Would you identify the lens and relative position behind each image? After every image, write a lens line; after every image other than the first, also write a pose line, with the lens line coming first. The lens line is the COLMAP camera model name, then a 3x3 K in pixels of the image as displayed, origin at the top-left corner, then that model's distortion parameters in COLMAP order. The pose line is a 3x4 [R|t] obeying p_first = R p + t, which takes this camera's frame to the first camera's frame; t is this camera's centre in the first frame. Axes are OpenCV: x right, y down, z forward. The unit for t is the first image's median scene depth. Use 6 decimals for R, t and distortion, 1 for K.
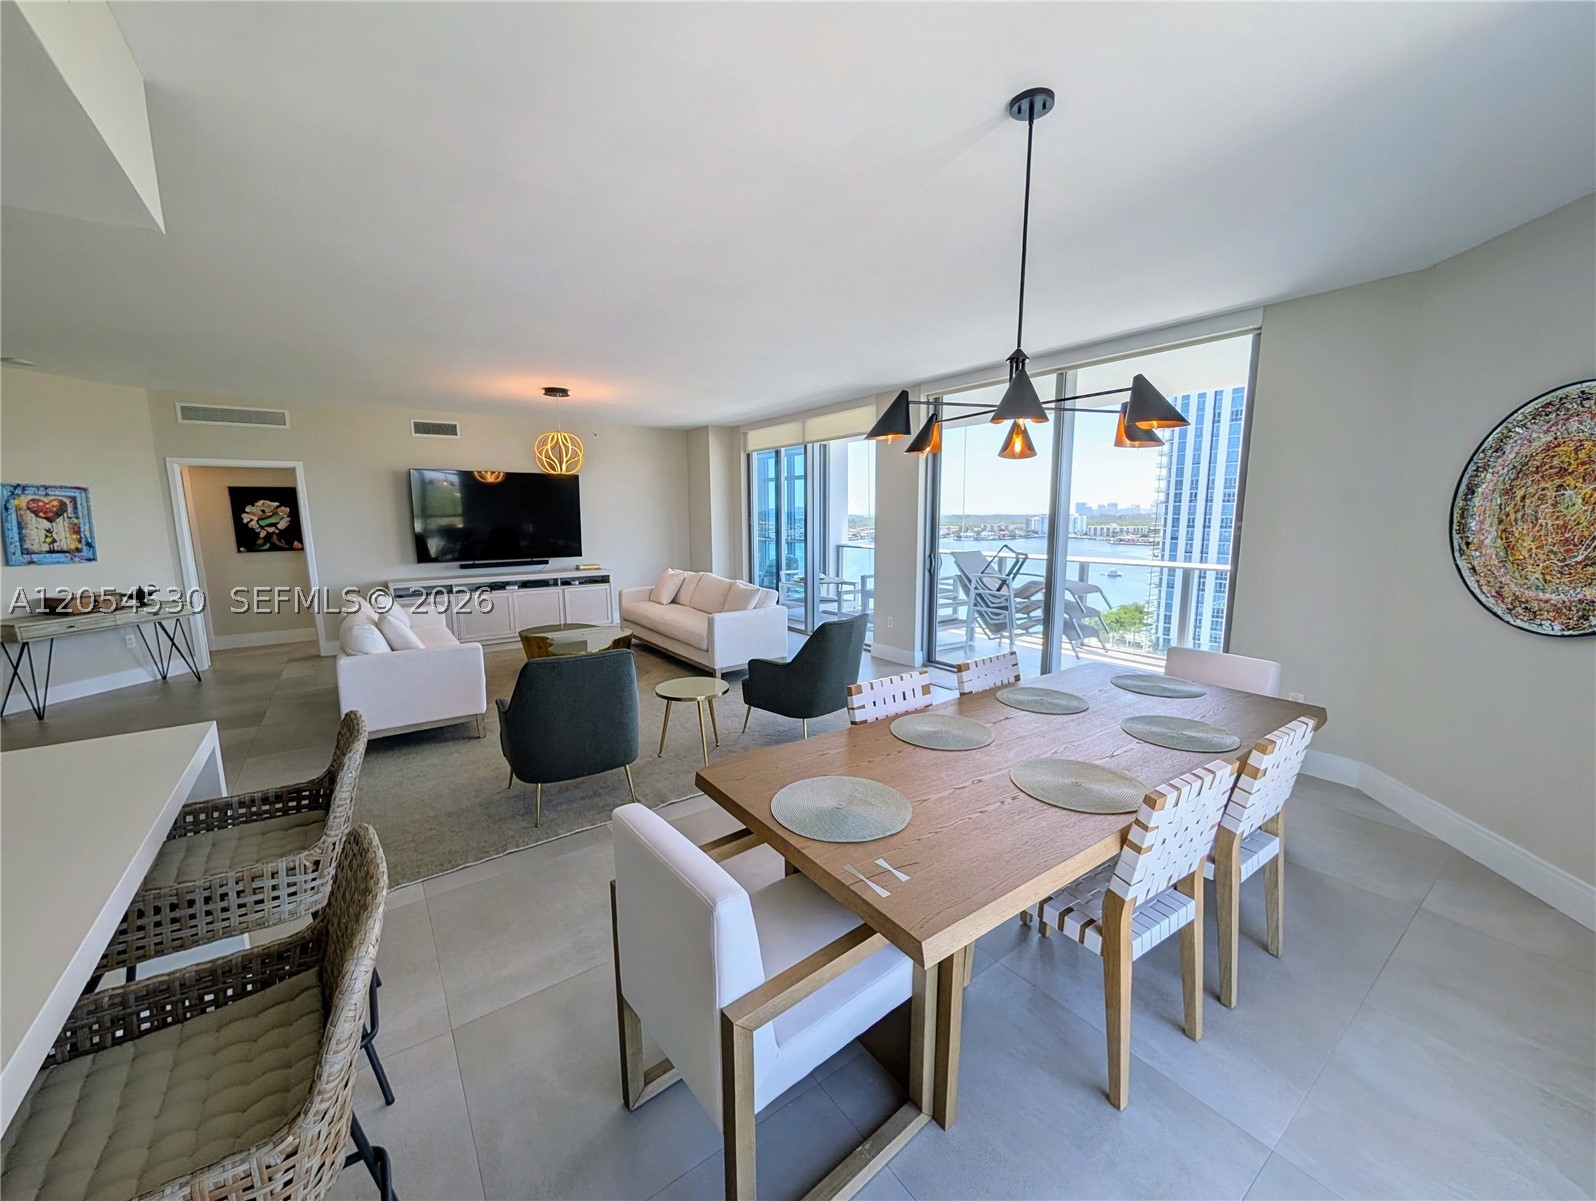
lens RADIAL K [[614.2, 0, 803.4], [0, 614.2, 591.3], [0, 0, 1]] dist [-0.000277, 0.000281]
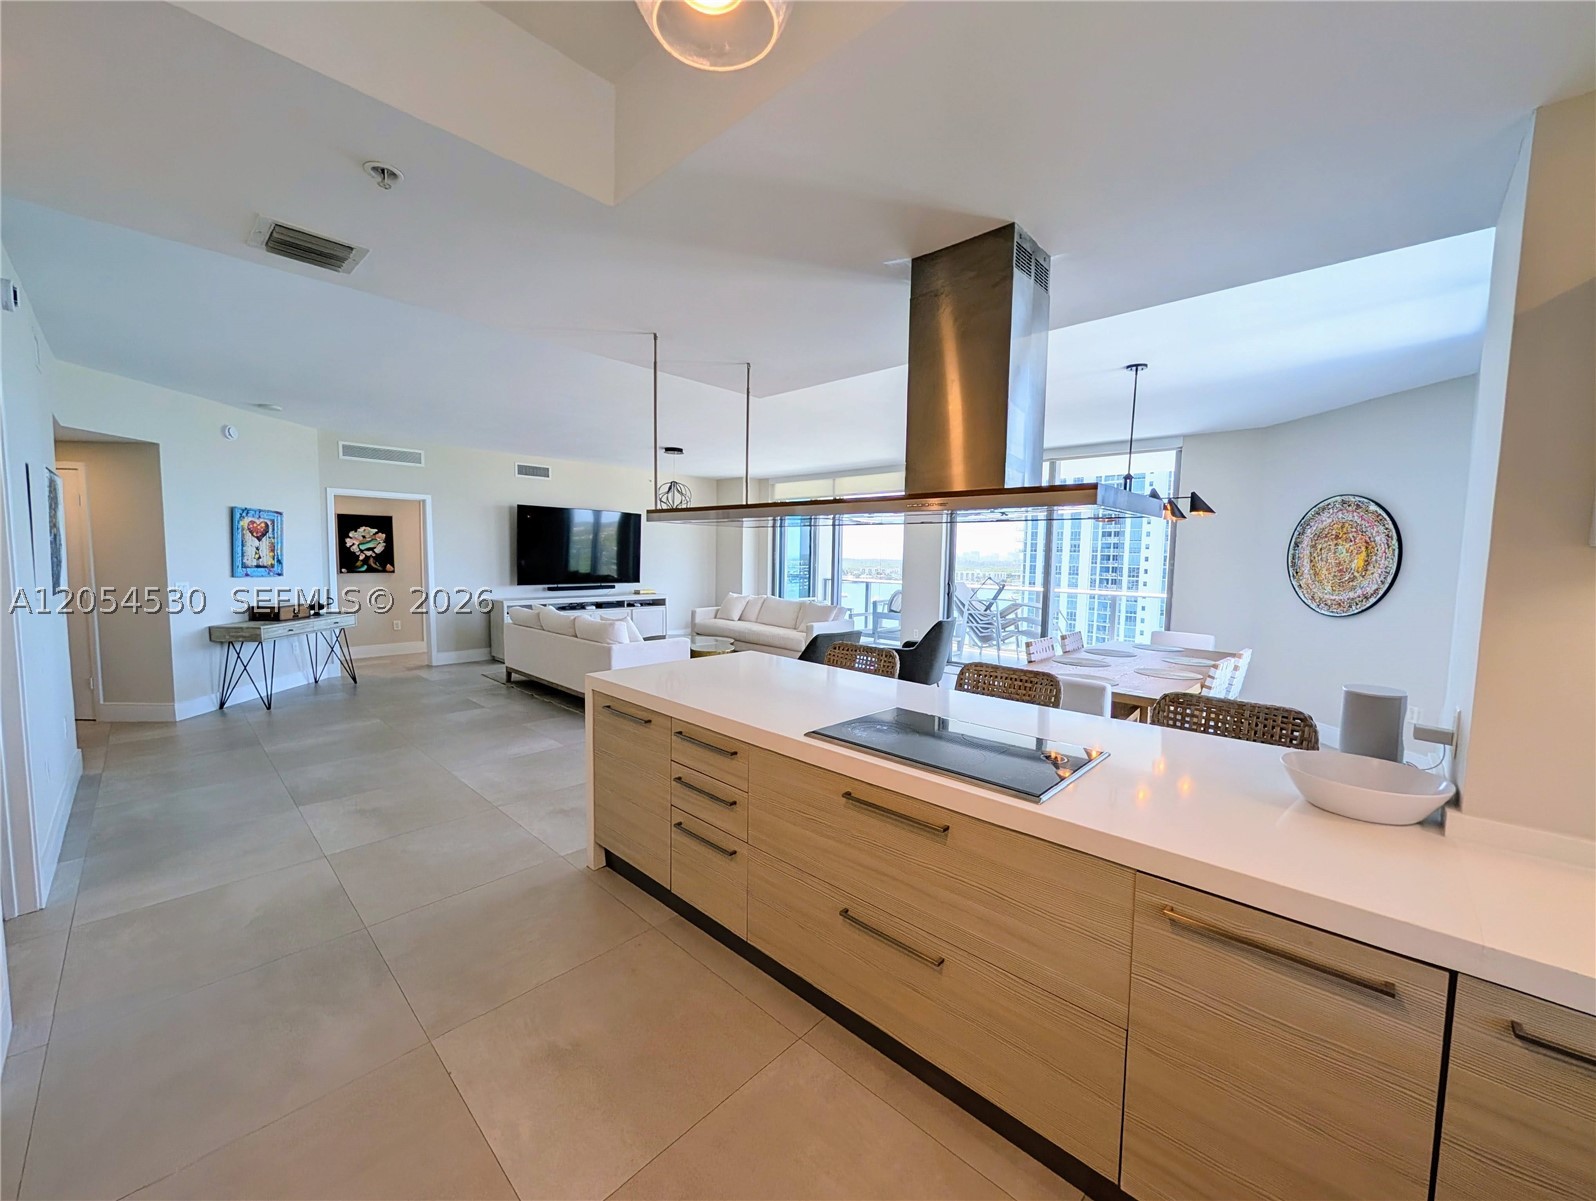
lens RADIAL K [[614.2, 0, 802.2], [0, 614.2, 589.2], [0, 0, 1]] dist [-0.000277, 0.000281]
pose [[0.981754, 0.012956, 0.189713, -0.324158], [0.000404, 0.997532, -0.070215, 0.043927], [-0.190155, 0.069011, 0.979326, -0.235863]]
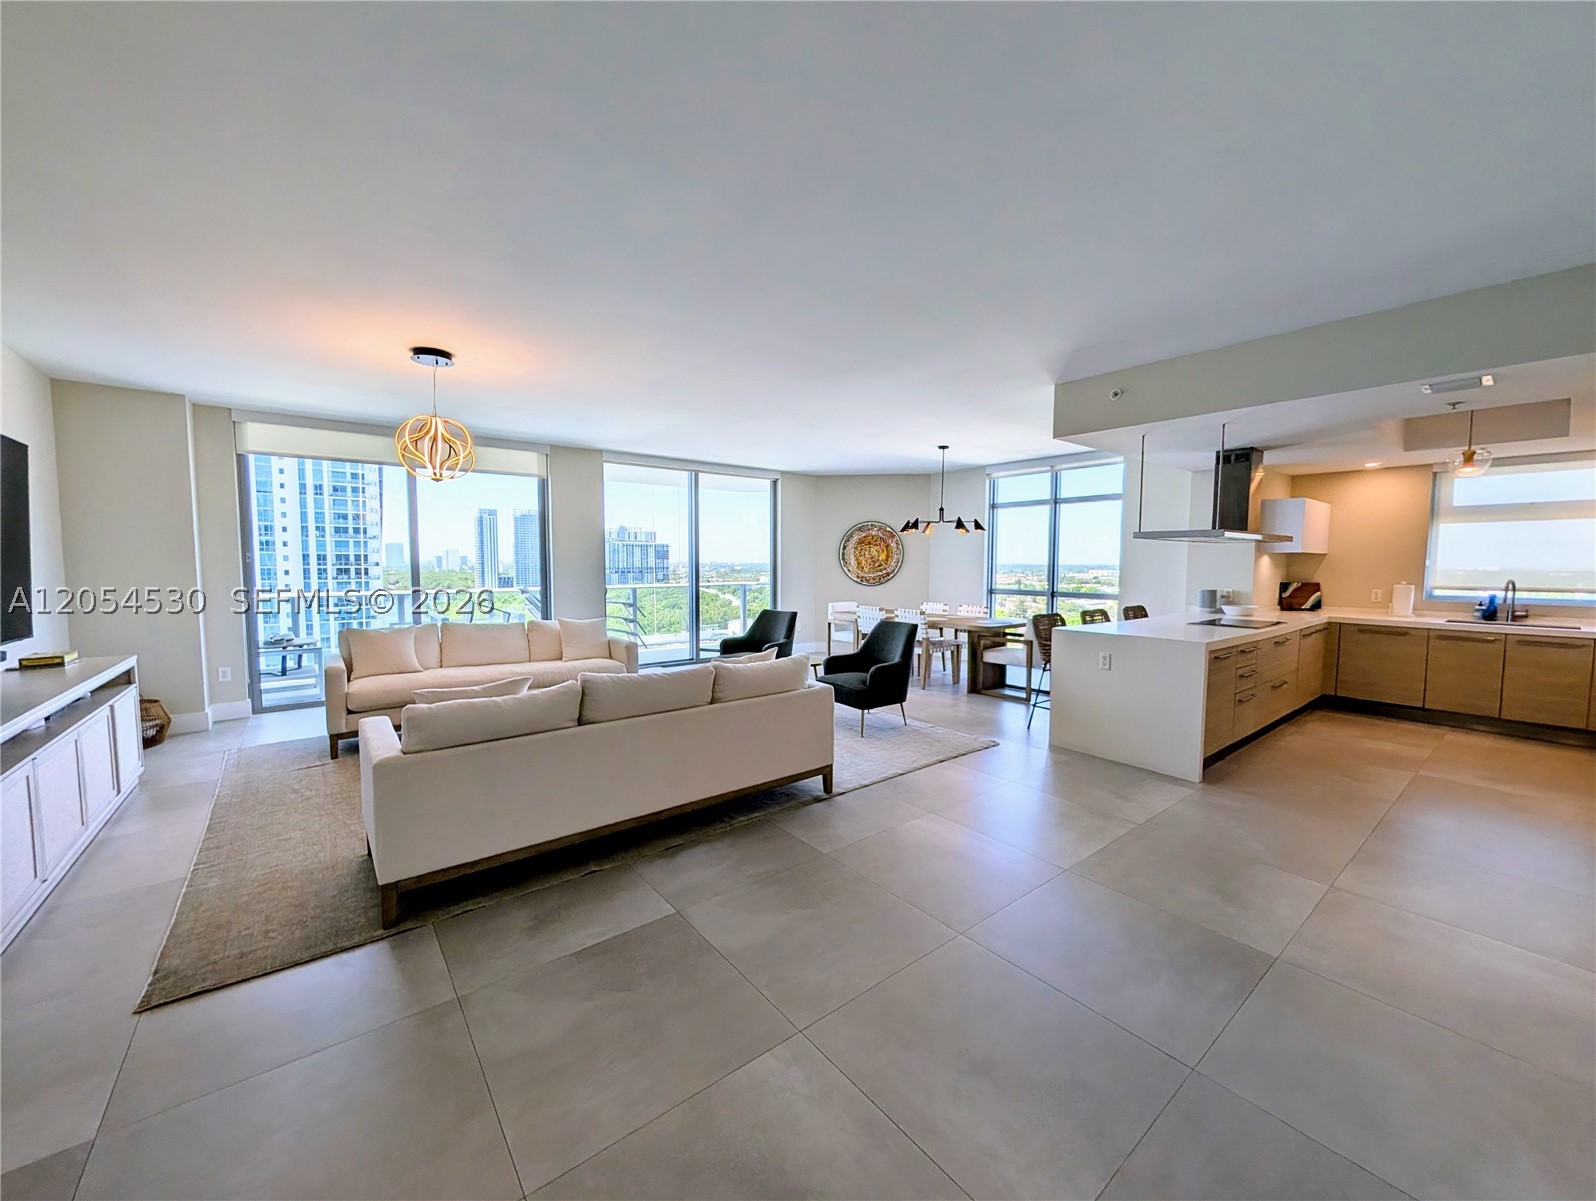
lens RADIAL K [[614.2, 0, 781.2], [0, 614.2, 602.1], [0, 0, 1]] dist [-0.000277, 0.000281]
pose [[-0.043072, -0.058866, 0.997336, -0.941207], [0.125585, 0.990026, 0.063858, -0.051051], [-0.991147, 0.128001, -0.035250, 0.612388]]
